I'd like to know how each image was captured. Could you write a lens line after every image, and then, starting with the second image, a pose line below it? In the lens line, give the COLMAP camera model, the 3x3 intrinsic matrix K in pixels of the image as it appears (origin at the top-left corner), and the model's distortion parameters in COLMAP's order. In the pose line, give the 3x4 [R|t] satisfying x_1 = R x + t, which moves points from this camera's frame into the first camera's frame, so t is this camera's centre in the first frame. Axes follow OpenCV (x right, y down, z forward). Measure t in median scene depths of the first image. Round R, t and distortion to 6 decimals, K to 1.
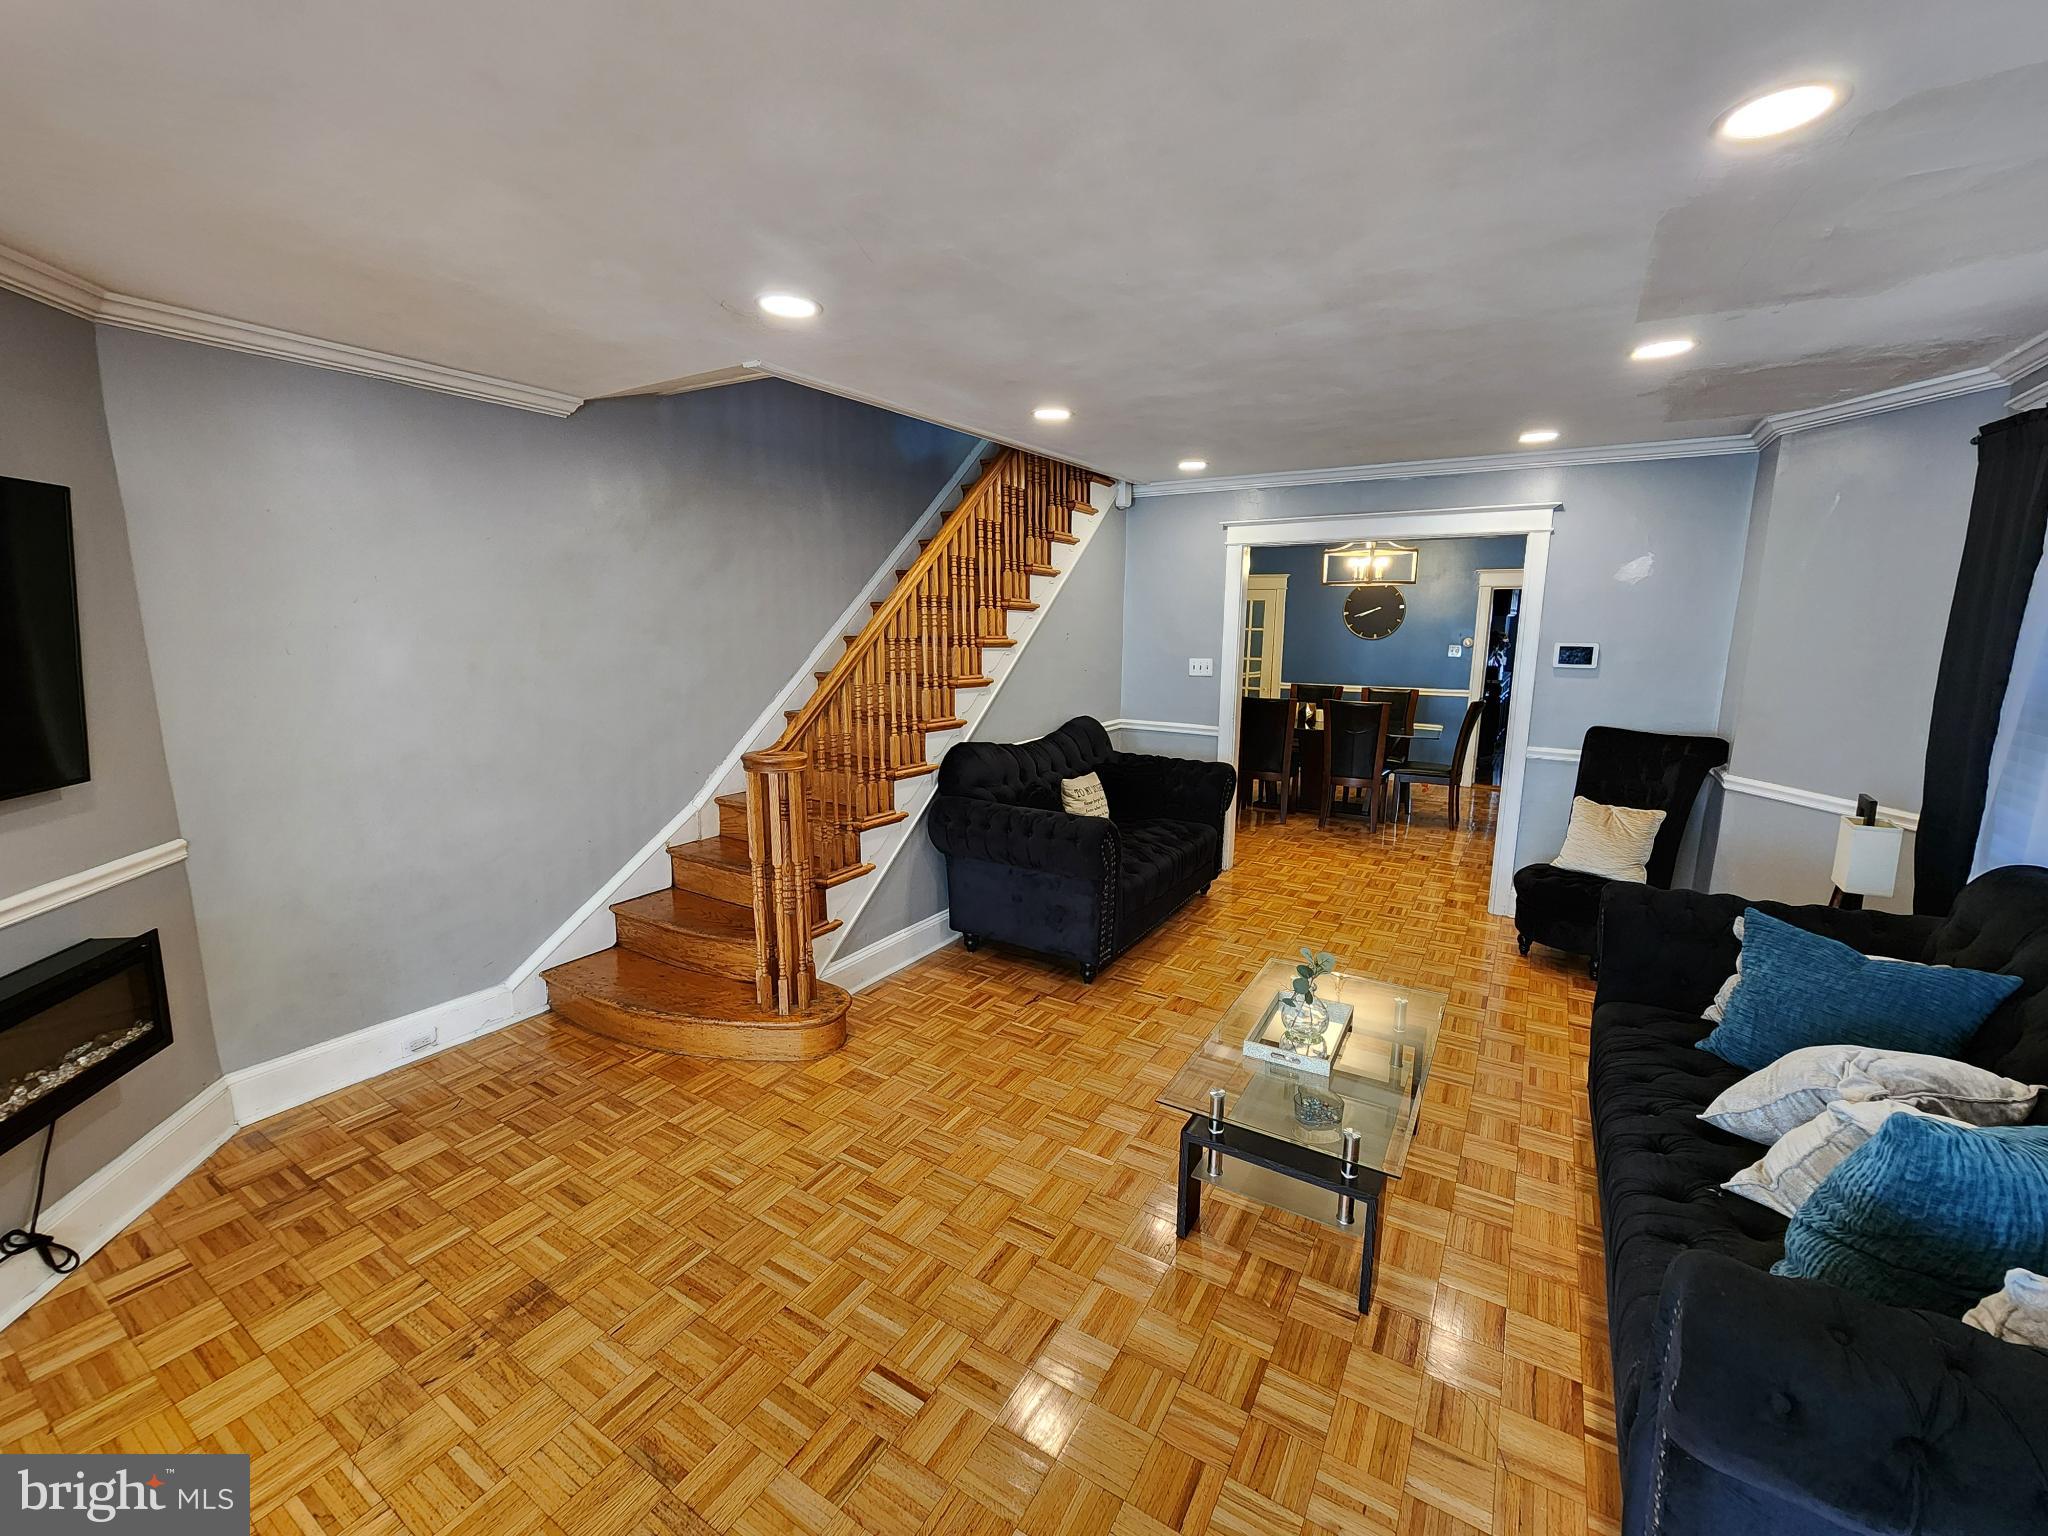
lens RADIAL K [[844.2, 0, 1013.0], [0, 844.2, 767.0], [0, 0, 1]] dist [-0.003416, 0.000574]
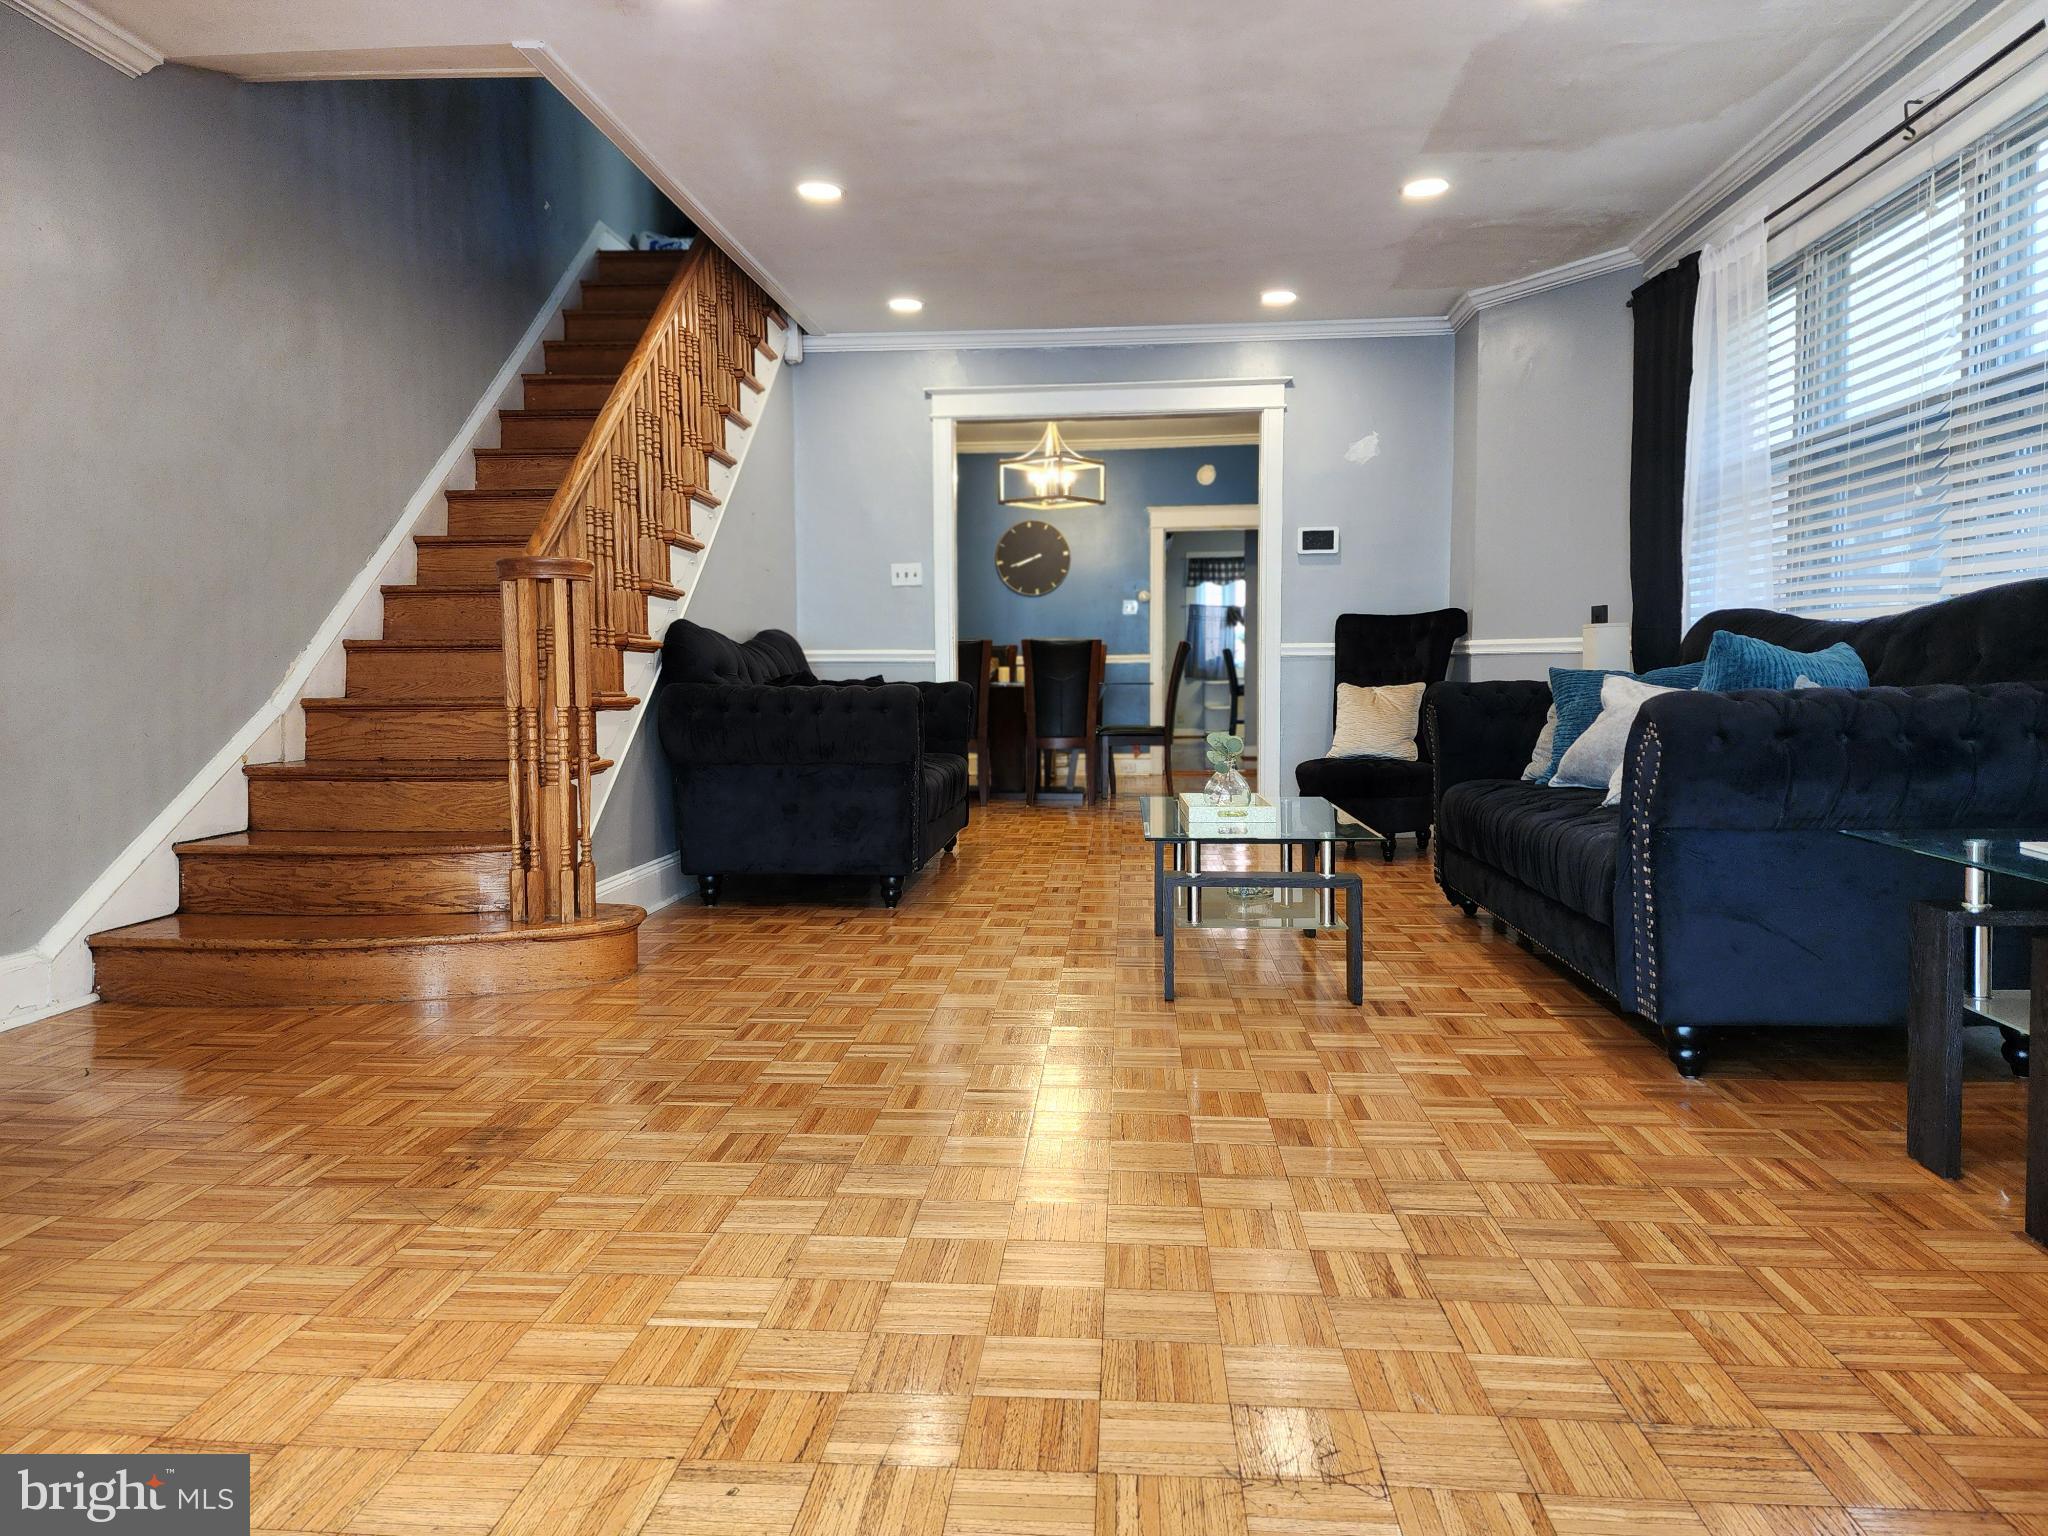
lens RADIAL K [[1367.9, 0, 1002.1], [0, 1367.9, 749.0], [0, 0, 1]] dist [0.083397, -0.069592]
pose [[0.890740, -0.034363, 0.453213, -0.365779], [0.088726, 0.991100, -0.099235, 0.231217], [-0.445769, 0.128605, 0.885862, -0.174838]]
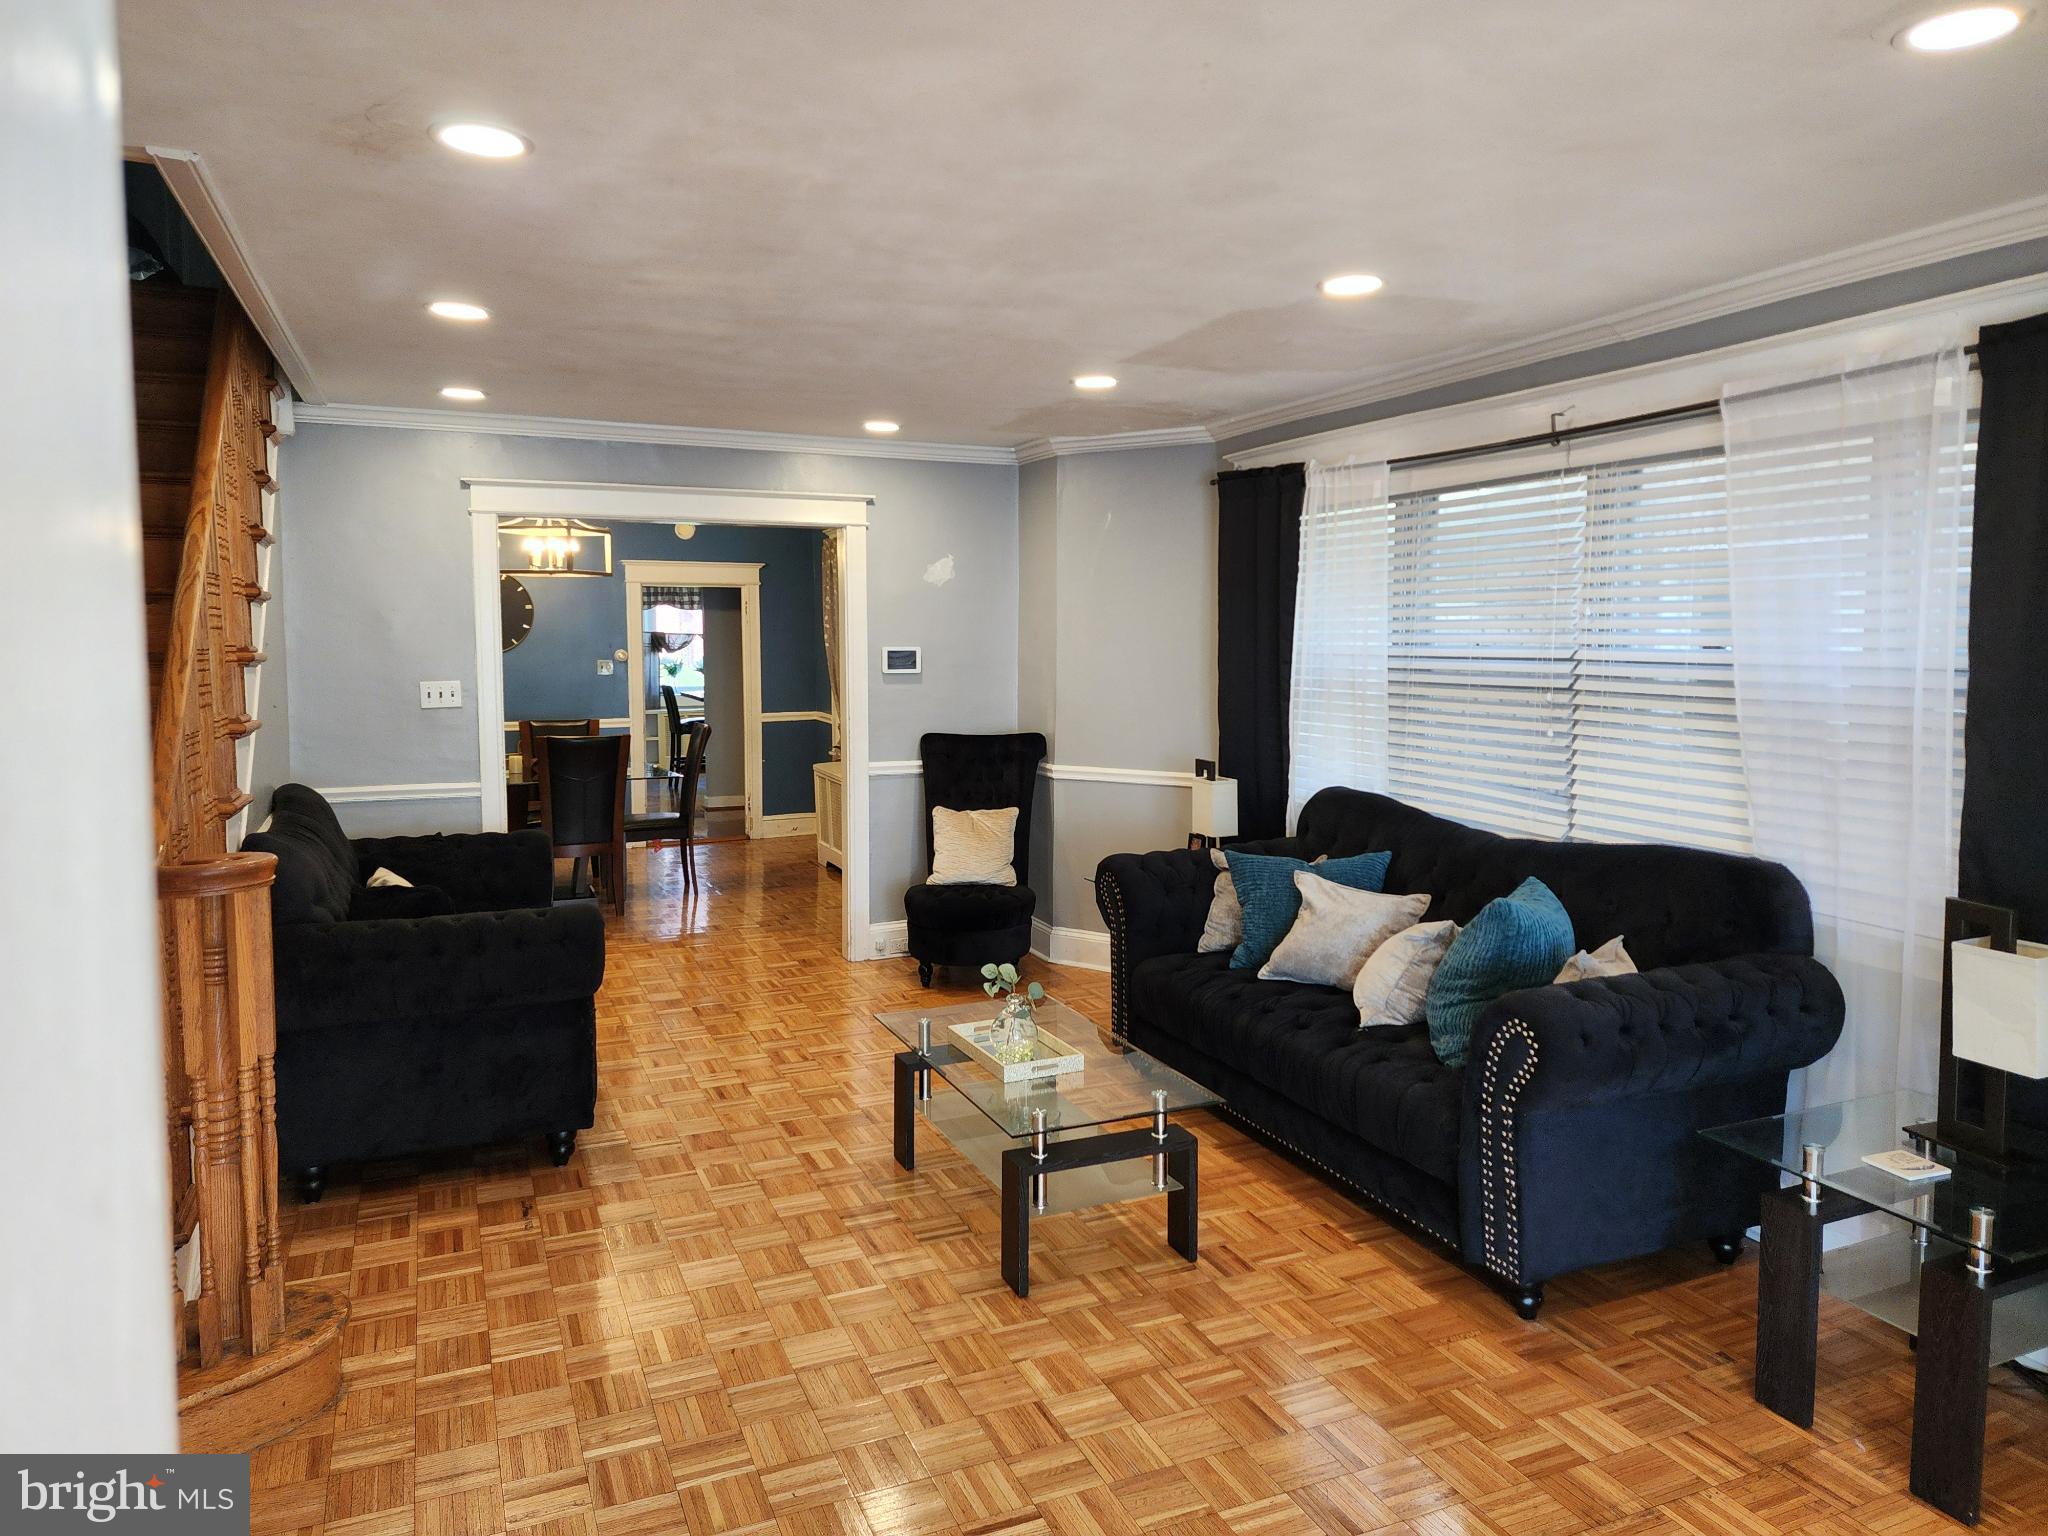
lens RADIAL K [[1367.9, 0, 1009.9], [0, 1367.9, 744.3], [0, 0, 1]] dist [0.083397, -0.069592]
pose [[0.569065, -0.072217, 0.819115, -0.539435], [0.147911, 0.988878, -0.015574, 0.001179], [-0.808880, 0.130019, 0.573418, 0.054653]]
